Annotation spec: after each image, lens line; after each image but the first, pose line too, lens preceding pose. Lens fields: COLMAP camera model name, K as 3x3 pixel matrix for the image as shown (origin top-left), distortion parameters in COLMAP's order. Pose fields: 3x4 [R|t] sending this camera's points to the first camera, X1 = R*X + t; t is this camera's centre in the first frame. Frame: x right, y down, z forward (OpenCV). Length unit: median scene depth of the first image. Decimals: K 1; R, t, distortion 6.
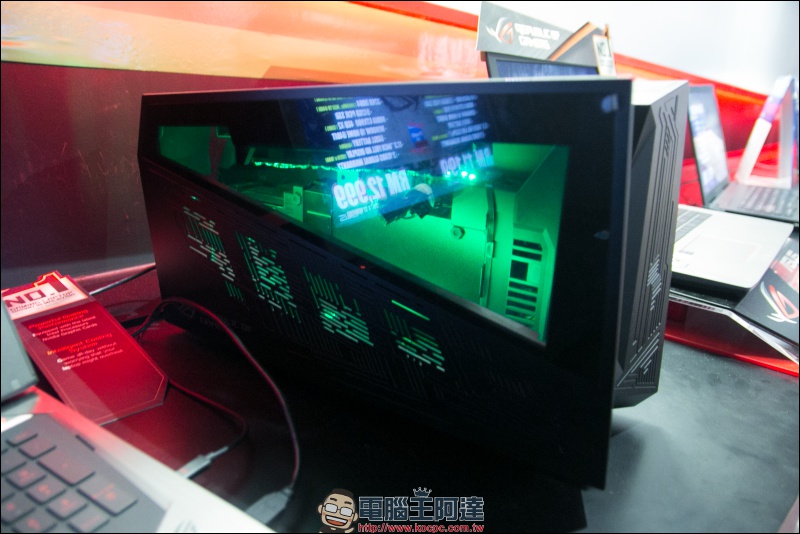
lens RADIAL K [[627.2, 0, 402.6], [0, 627.2, 266.5], [0, 0, 1]] dist [-0.062791, 0.000136]
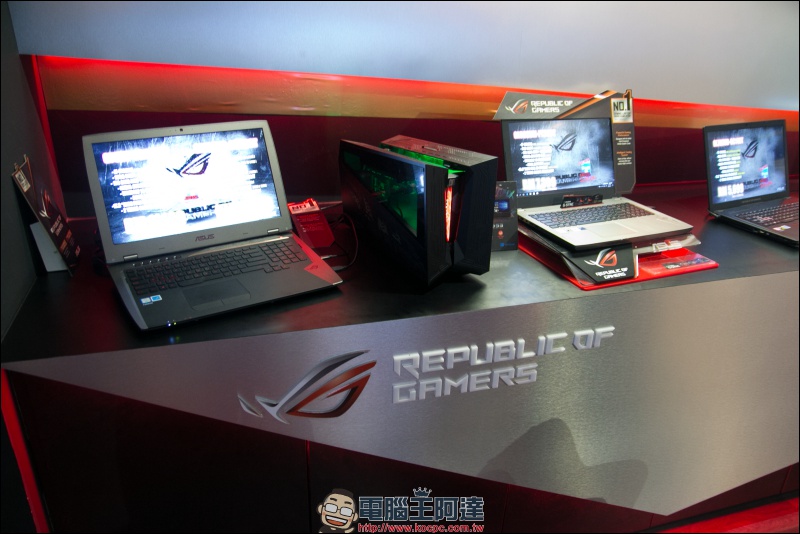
lens RADIAL K [[627.2, 0, 398.6], [0, 627.2, 267.2], [0, 0, 1]] dist [-0.062791, 0.000136]
pose [[0.886484, 0.168196, -0.431110, 0.967147], [-0.138254, 0.985322, 0.100129, -0.022235], [0.441624, -0.029160, 0.896726, -1.237235]]
